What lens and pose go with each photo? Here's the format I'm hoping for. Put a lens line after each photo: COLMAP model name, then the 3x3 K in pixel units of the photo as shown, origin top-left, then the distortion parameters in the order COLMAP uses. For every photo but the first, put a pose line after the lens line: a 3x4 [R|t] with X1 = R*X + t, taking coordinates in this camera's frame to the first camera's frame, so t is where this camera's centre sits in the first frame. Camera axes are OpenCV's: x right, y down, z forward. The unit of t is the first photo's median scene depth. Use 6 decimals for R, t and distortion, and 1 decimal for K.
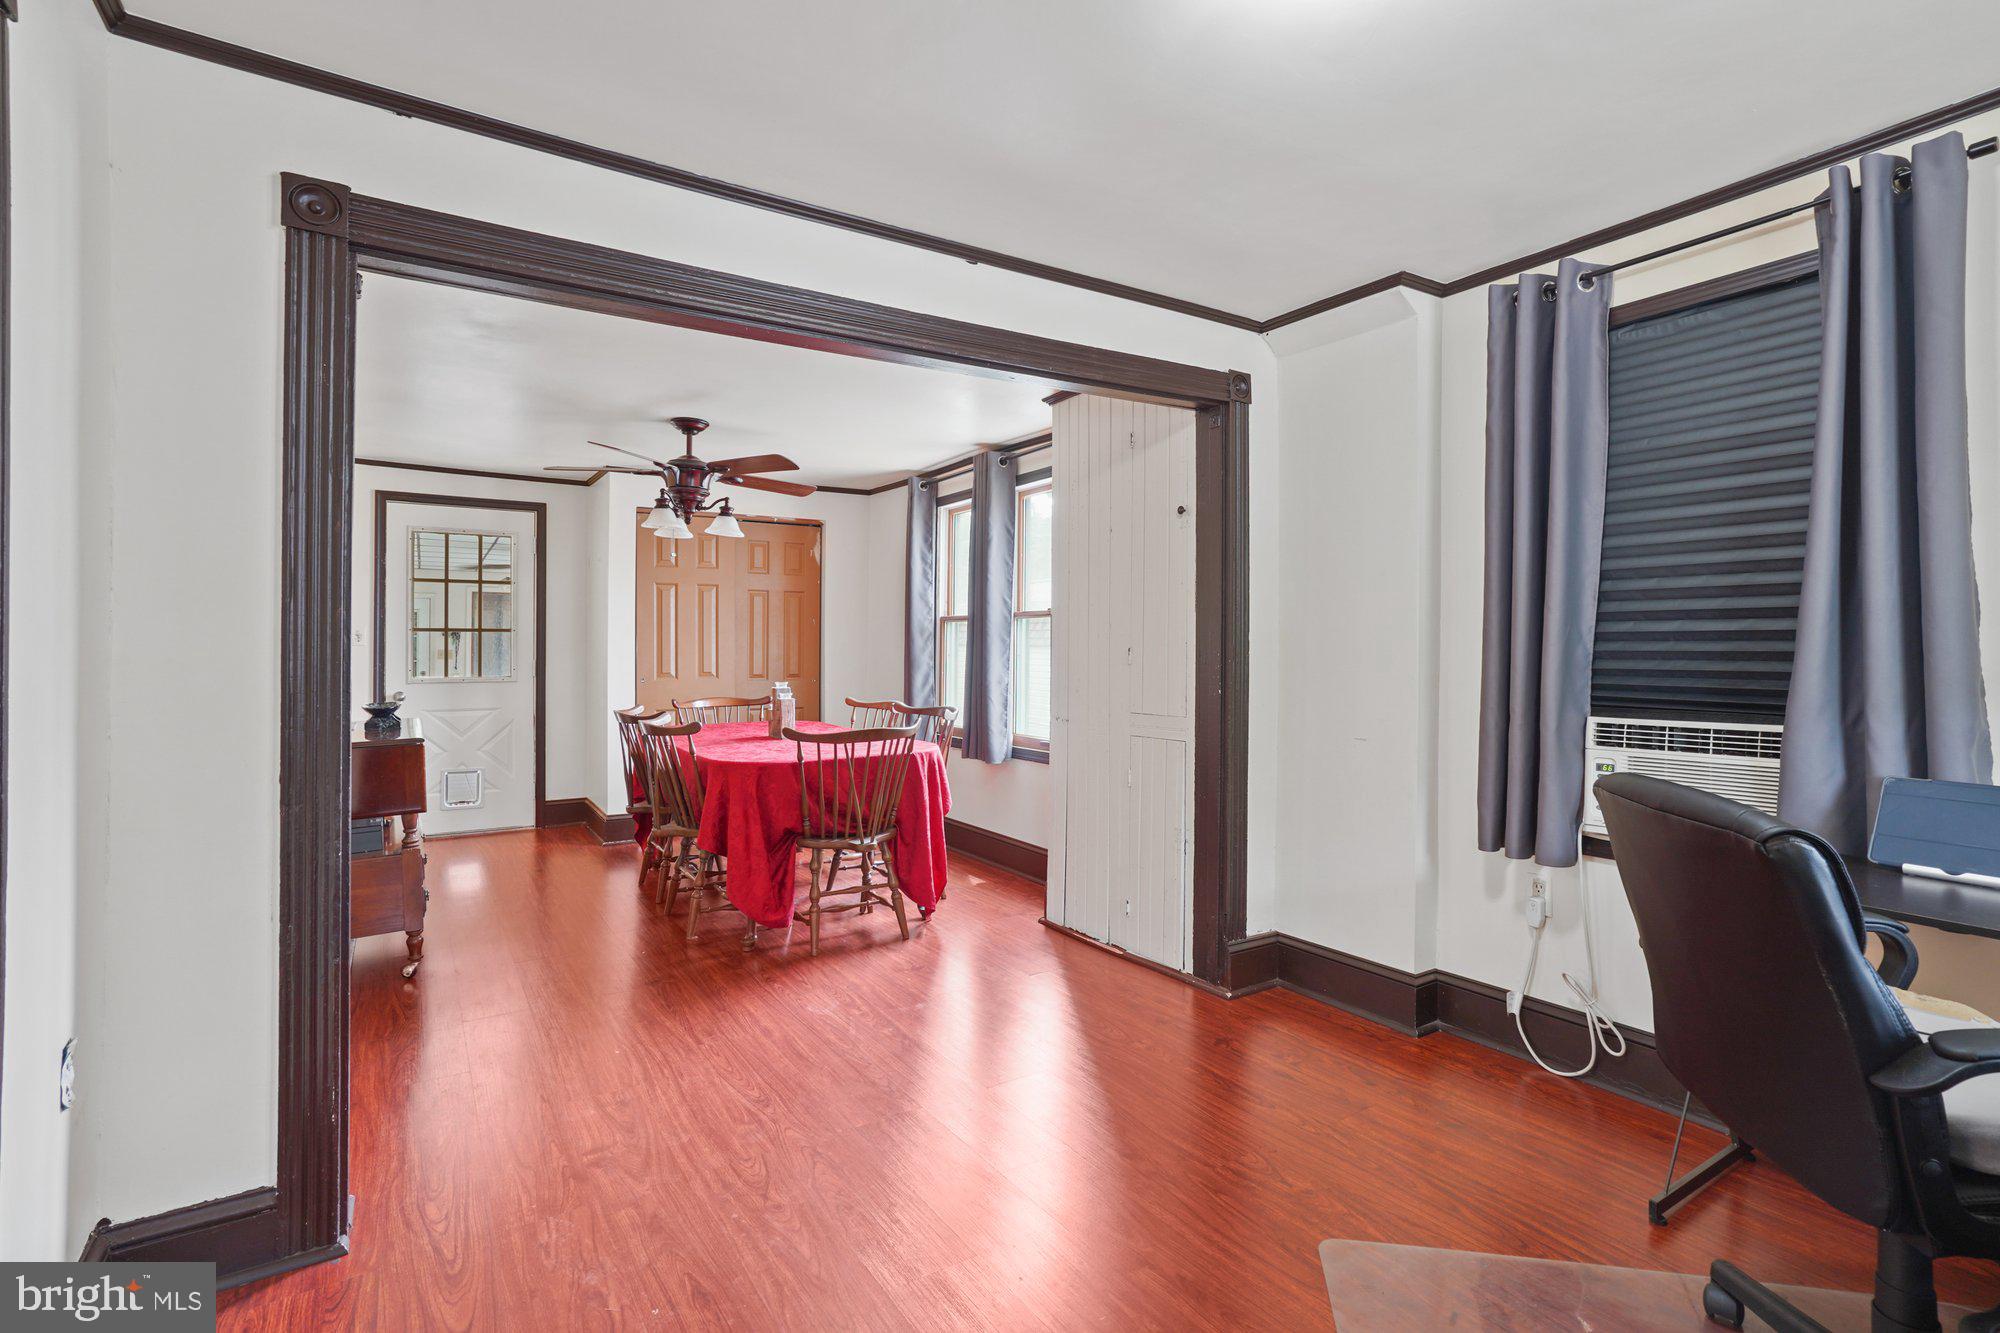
lens RADIAL K [[925.4, 0, 1000.0], [0, 925.4, 666.5], [0, 0, 1]] dist [-0.042808, 0.022792]
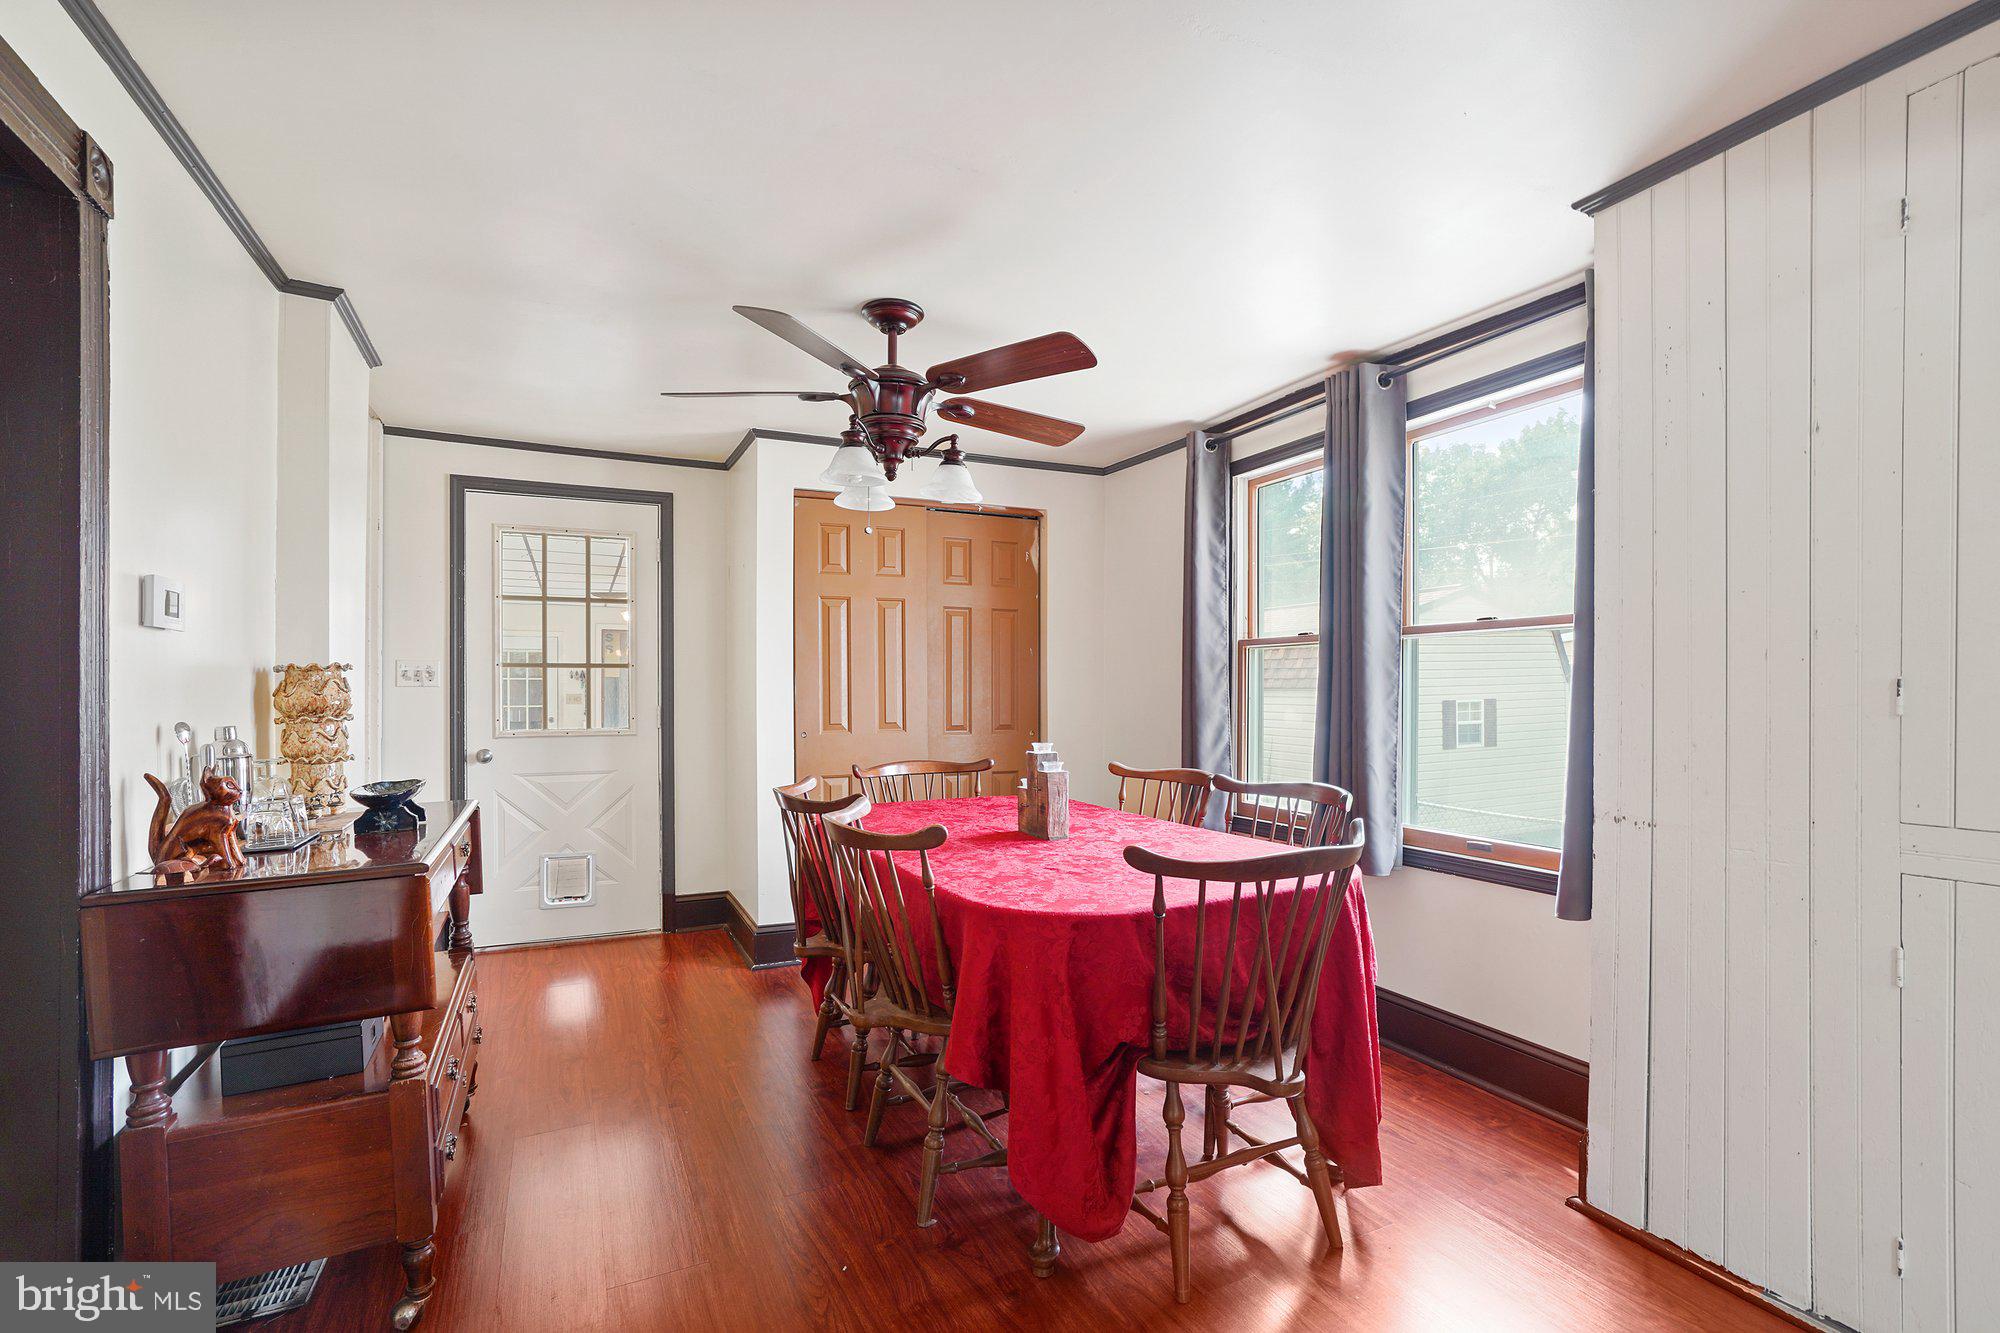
lens RADIAL K [[898.2, 0, 1004.3], [0, 898.2, 732.8], [0, 0, 1]] dist [-0.042337, 0.020420]
pose [[0.993039, 0.002143, -0.117762, -0.175198], [0.000675, 0.999714, 0.023886, -0.002859], [0.117780, -0.023799, 0.992754, 0.378353]]
